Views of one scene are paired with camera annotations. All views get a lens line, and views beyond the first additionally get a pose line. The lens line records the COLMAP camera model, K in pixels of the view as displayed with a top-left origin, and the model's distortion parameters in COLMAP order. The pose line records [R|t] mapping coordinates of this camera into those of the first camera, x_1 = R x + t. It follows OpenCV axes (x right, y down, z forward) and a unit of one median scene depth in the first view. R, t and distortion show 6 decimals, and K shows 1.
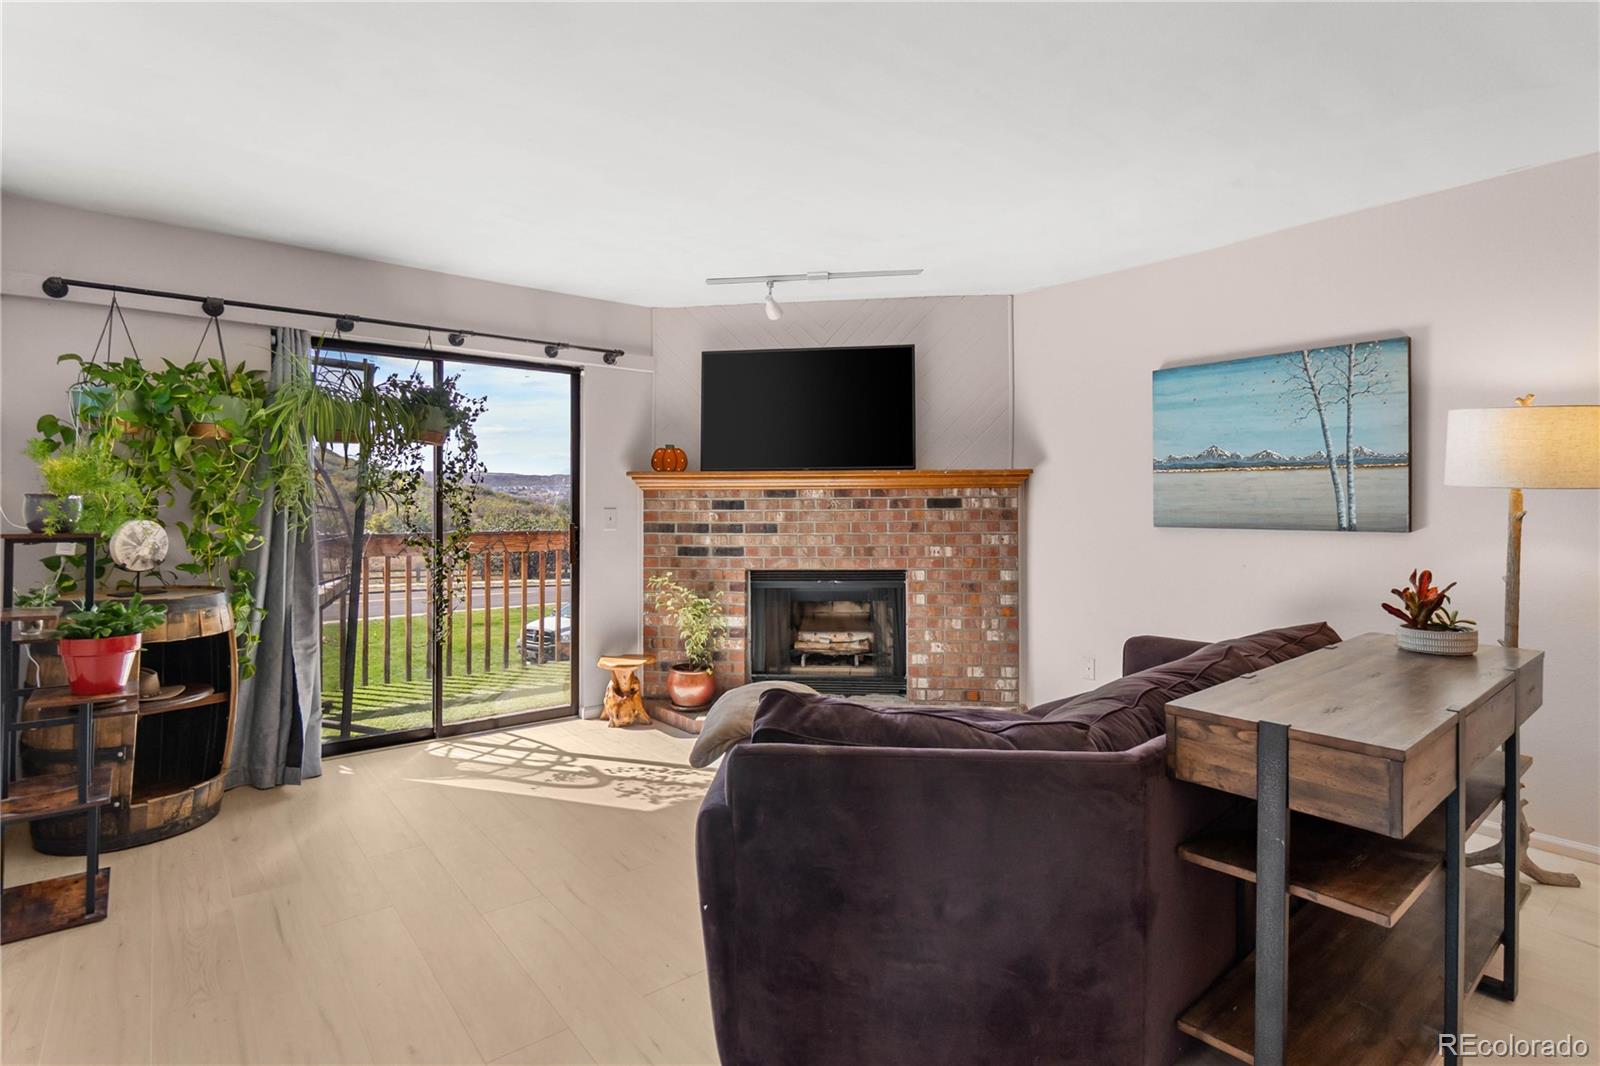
lens RADIAL K [[795.8, 0, 790.3], [0, 795.8, 506.1], [0, 0, 1]] dist [-0.002054, 0.002036]
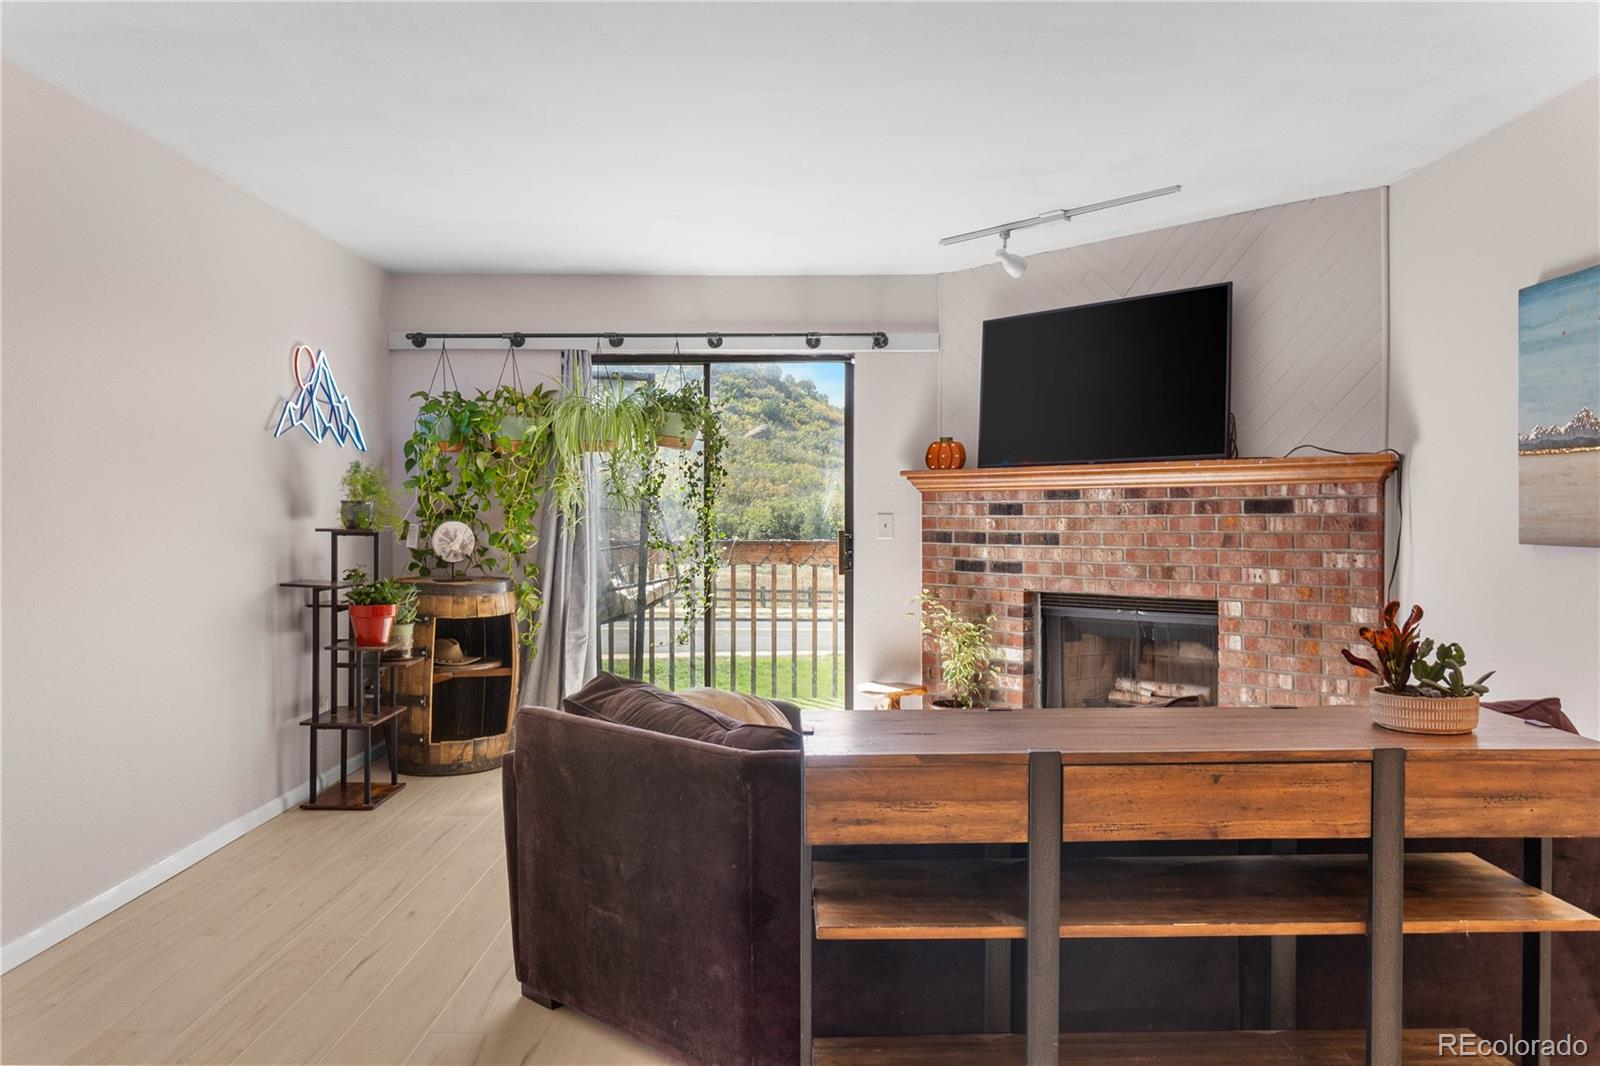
lens RADIAL K [[1131.3, 0, 787.8], [0, 1131.3, 533.9], [0, 0, 1]] dist [-0.011116, 0.003161]
pose [[0.774502, 0.012834, -0.632441, 0.494354], [-0.001664, 0.999832, 0.018252, 0.002940], [0.632569, -0.013084, 0.774393, -0.027666]]
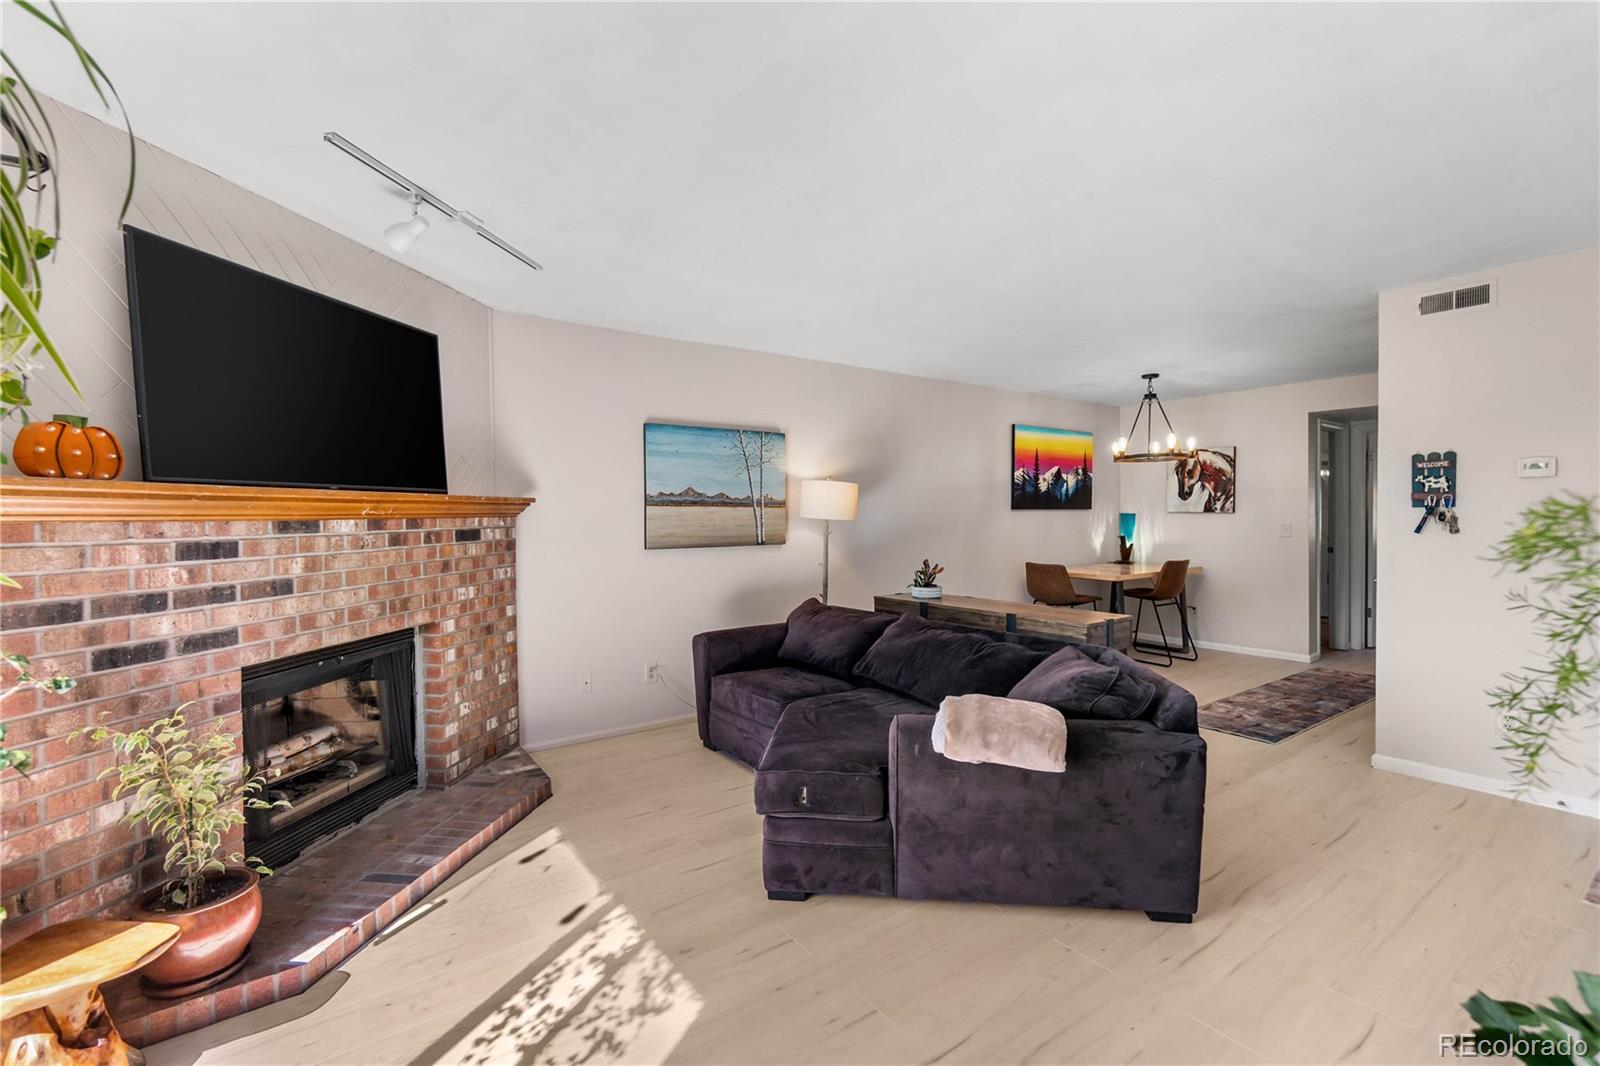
lens RADIAL K [[694.3, 0, 790.9], [0, 694.3, 525.7], [0, 0, 1]] dist [-0.012224, 0.002654]
pose [[0.049243, -0.013378, 0.998697, -0.523244], [0.012947, 0.999835, 0.012755, -0.018794], [-0.998703, 0.012302, 0.049408, 0.626669]]
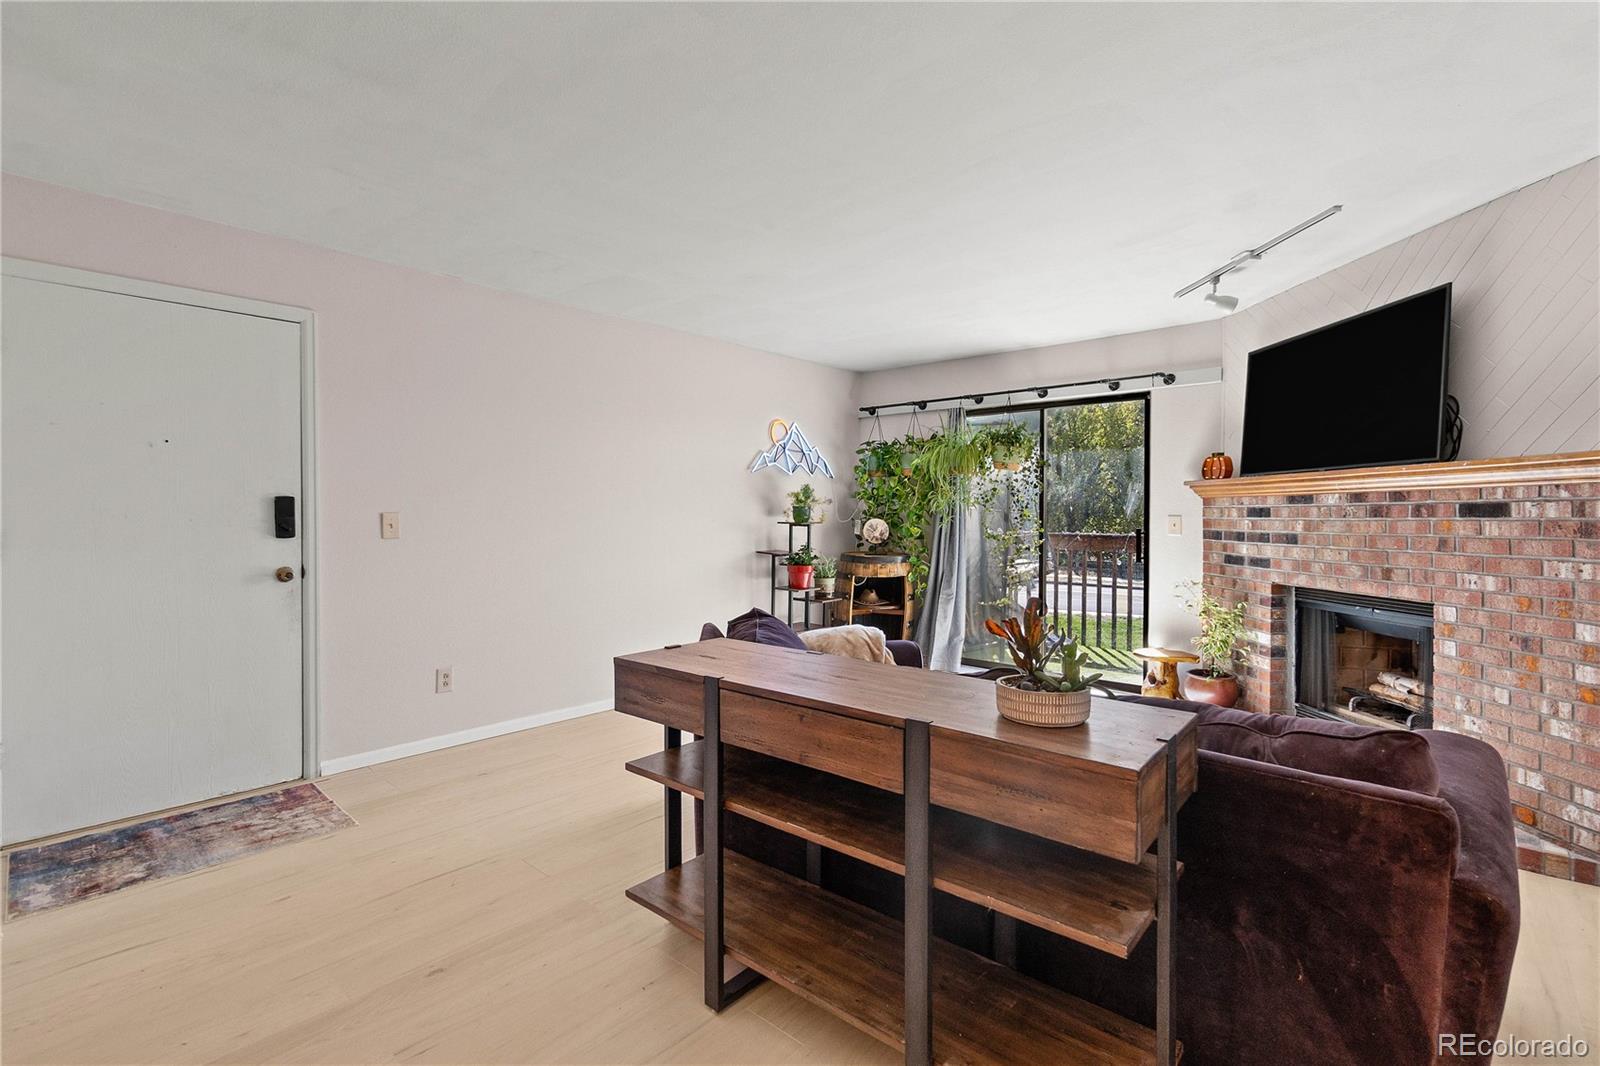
lens RADIAL K [[724.1, 0, 803.4], [0, 724.1, 520.5], [0, 0, 1]] dist [0.004987, 0.000102]
pose [[0.174224, 0.012407, -0.984628, 0.697256], [-0.006410, 0.999914, 0.011465, 0.001678], [0.984685, 0.004314, 0.174288, 0.335525]]
